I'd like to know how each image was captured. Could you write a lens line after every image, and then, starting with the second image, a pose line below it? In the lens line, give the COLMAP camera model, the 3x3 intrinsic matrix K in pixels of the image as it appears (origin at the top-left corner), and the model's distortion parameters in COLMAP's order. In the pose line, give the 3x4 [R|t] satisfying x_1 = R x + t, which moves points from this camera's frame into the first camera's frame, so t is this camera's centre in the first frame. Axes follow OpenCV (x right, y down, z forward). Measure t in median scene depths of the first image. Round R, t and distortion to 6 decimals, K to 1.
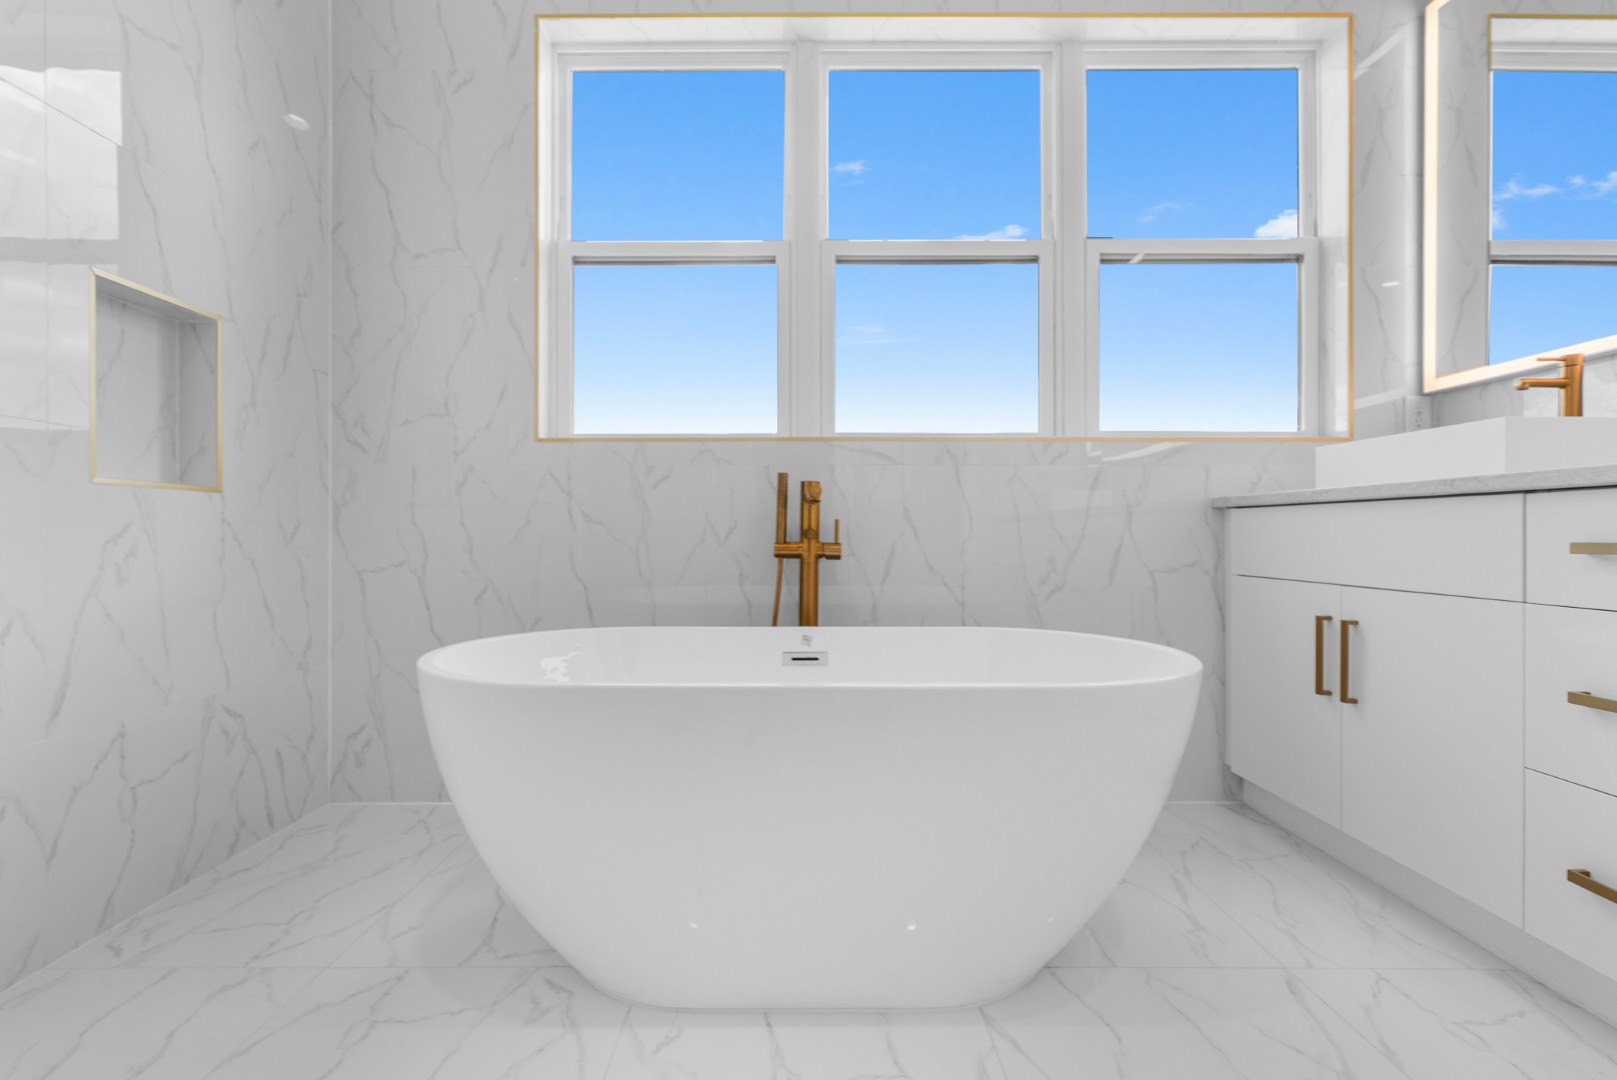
lens RADIAL K [[725.9, 0, 807.2], [0, 725.9, 536.9], [0, 0, 1]] dist [0.003163, -0.000684]
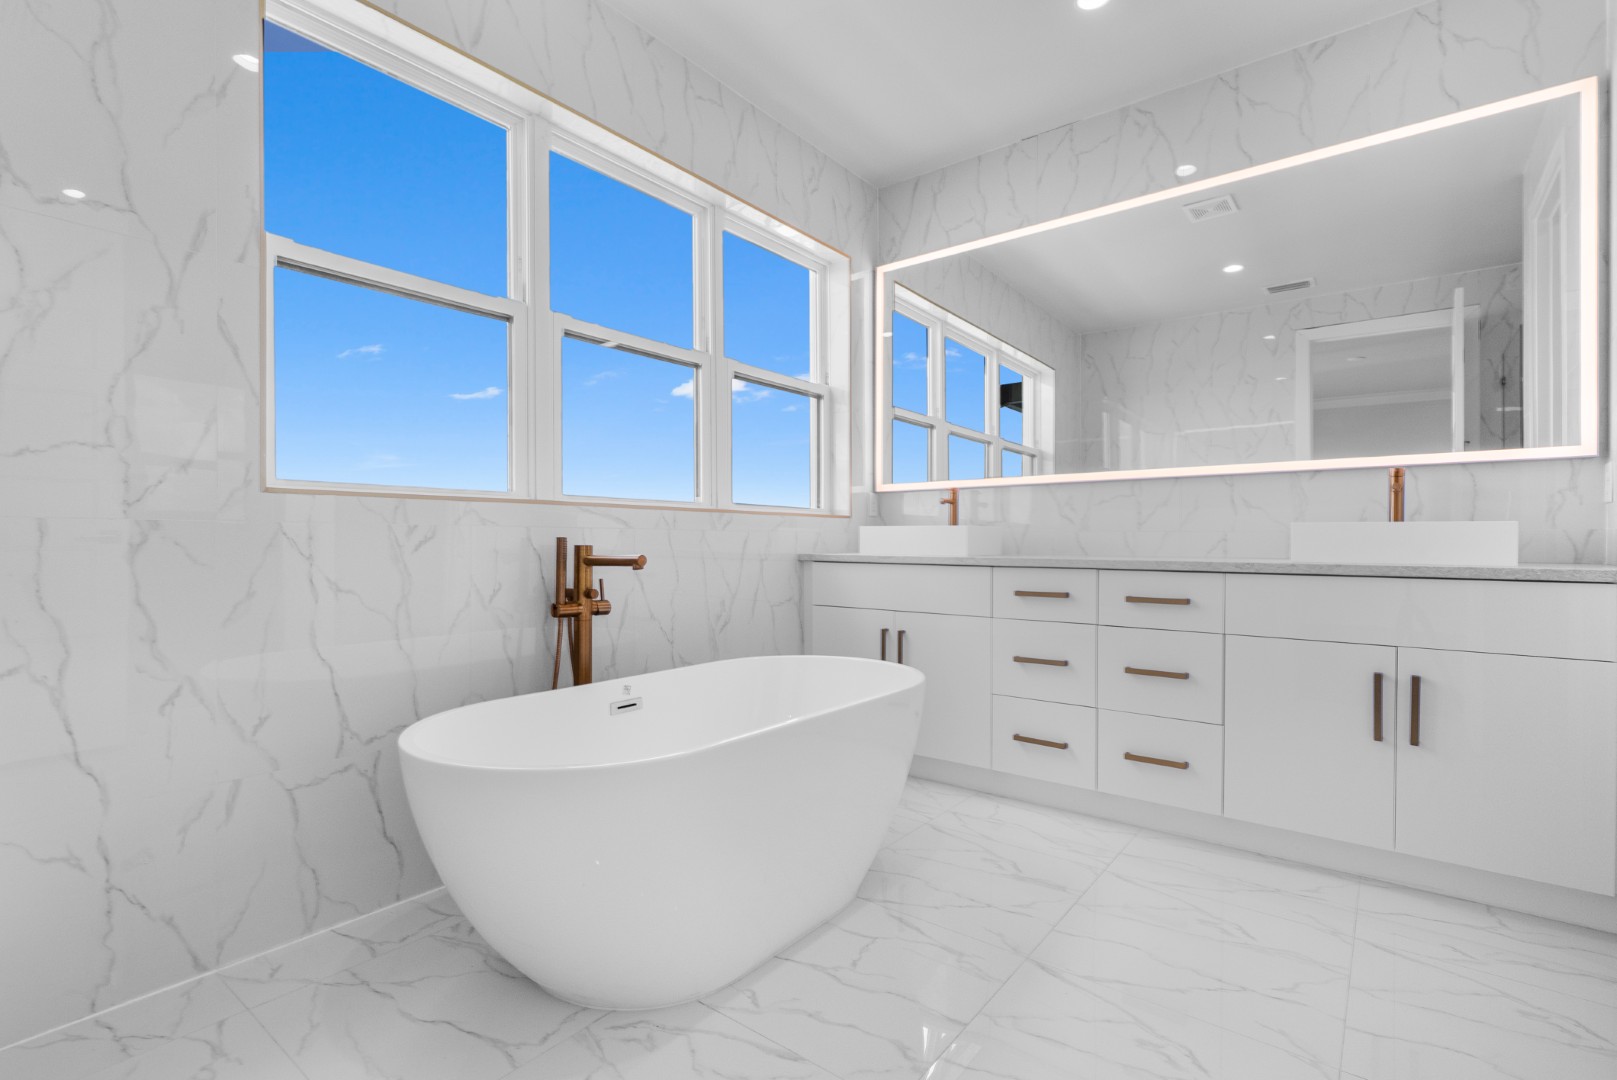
lens RADIAL K [[748.8, 0, 808.2], [0, 748.8, 543.4], [0, 0, 1]] dist [0.003294, 0.000315]
pose [[0.614874, 0.000303, 0.788626, -0.648892], [-0.001590, 0.999998, 0.000856, -0.077314], [-0.788624, -0.001780, 0.614873, 0.038664]]
